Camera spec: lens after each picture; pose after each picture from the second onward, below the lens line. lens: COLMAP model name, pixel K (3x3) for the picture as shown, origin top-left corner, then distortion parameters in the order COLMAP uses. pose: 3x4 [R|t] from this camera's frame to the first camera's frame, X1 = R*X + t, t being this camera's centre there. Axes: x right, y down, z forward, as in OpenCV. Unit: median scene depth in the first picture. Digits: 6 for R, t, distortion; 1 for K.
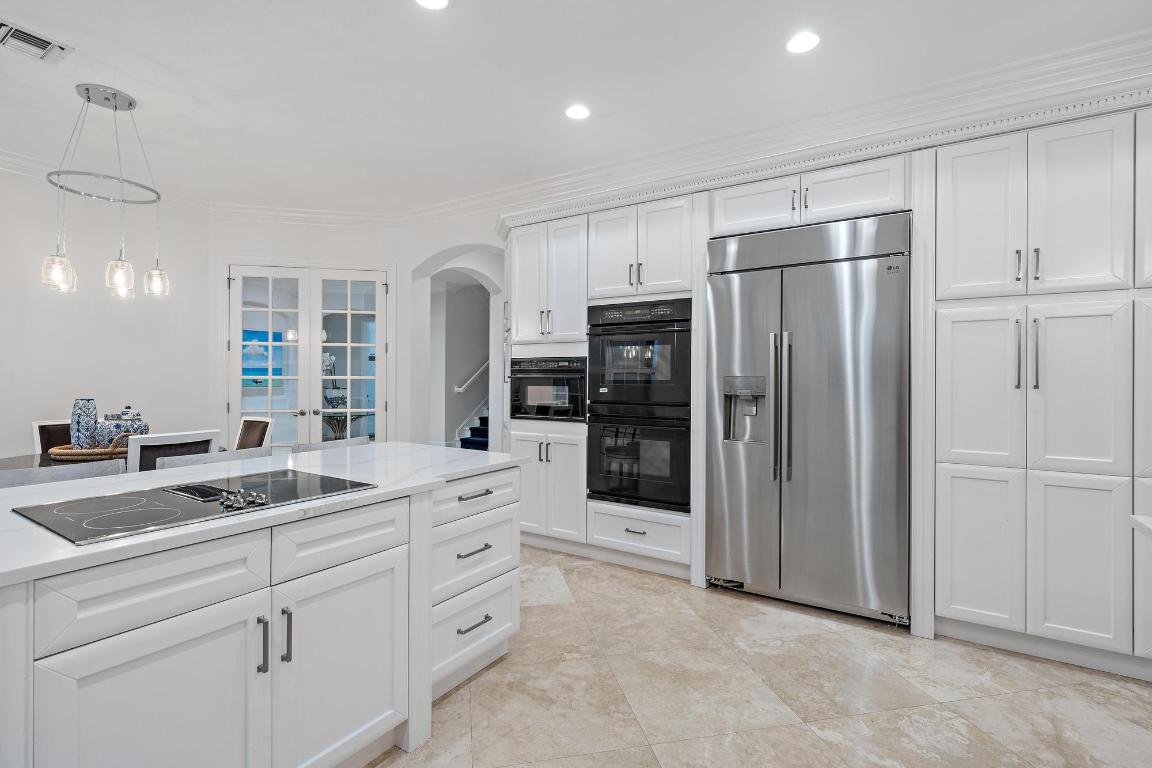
lens RADIAL K [[539.8, 0, 575.3], [0, 539.8, 378.1], [0, 0, 1]] dist [0.002749, 0.000265]
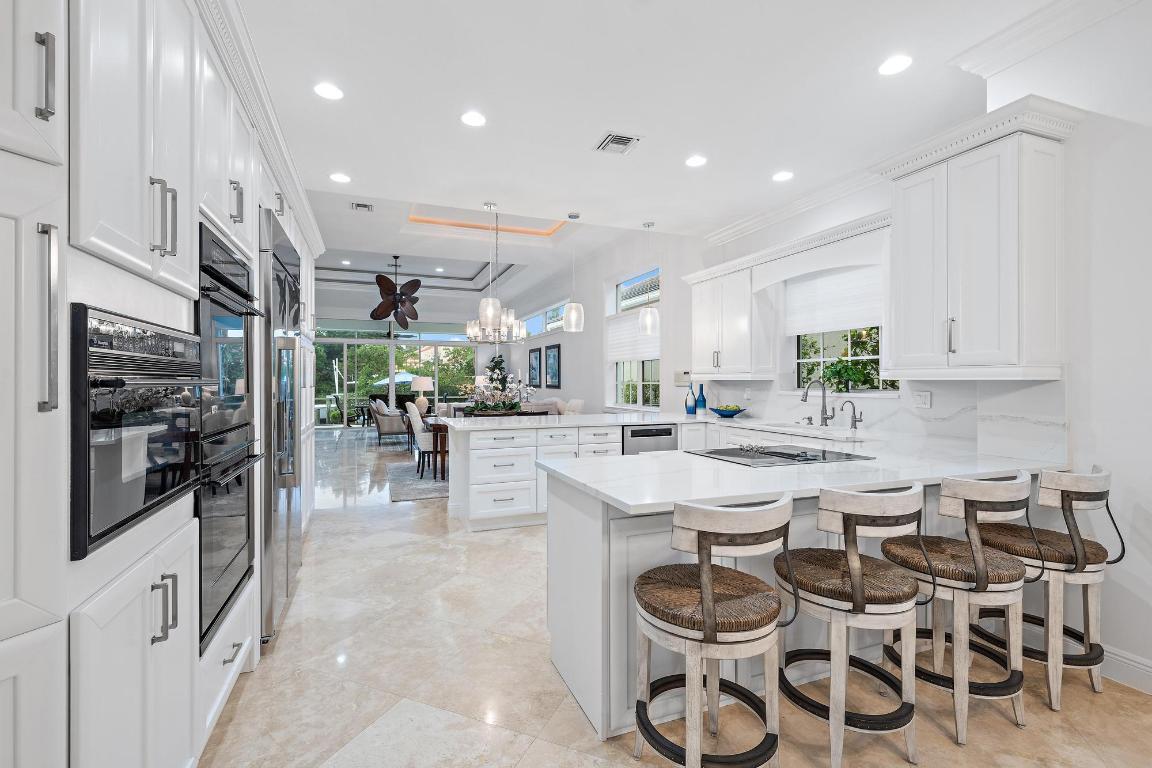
lens RADIAL K [[517.5, 0, 571.5], [0, 517.5, 382.1], [0, 0, 1]] dist [0.002508, 0.000064]
pose [[-0.812788, -0.000918, 0.582559, -0.700219], [0.001256, 0.999994, 0.003328, -0.004431], [-0.582558, 0.003437, -0.812782, 1.731782]]
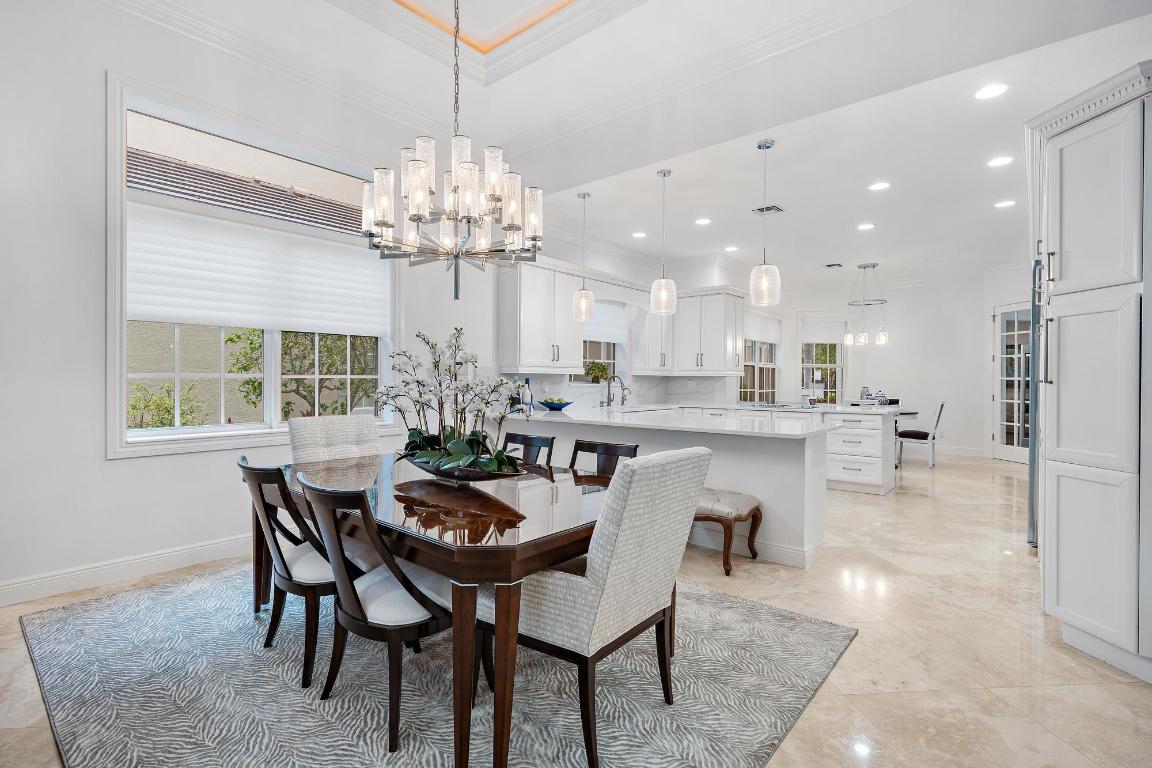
lens RADIAL K [[539.8, 0, 572.9], [0, 539.8, 379.7], [0, 0, 1]] dist [0.002749, 0.000265]
pose [[-0.135400, 0.001962, -0.990789, 2.291581], [-0.005875, 0.999979, 0.002784, 0.010603], [0.990774, 0.006197, -0.135386, 0.004465]]
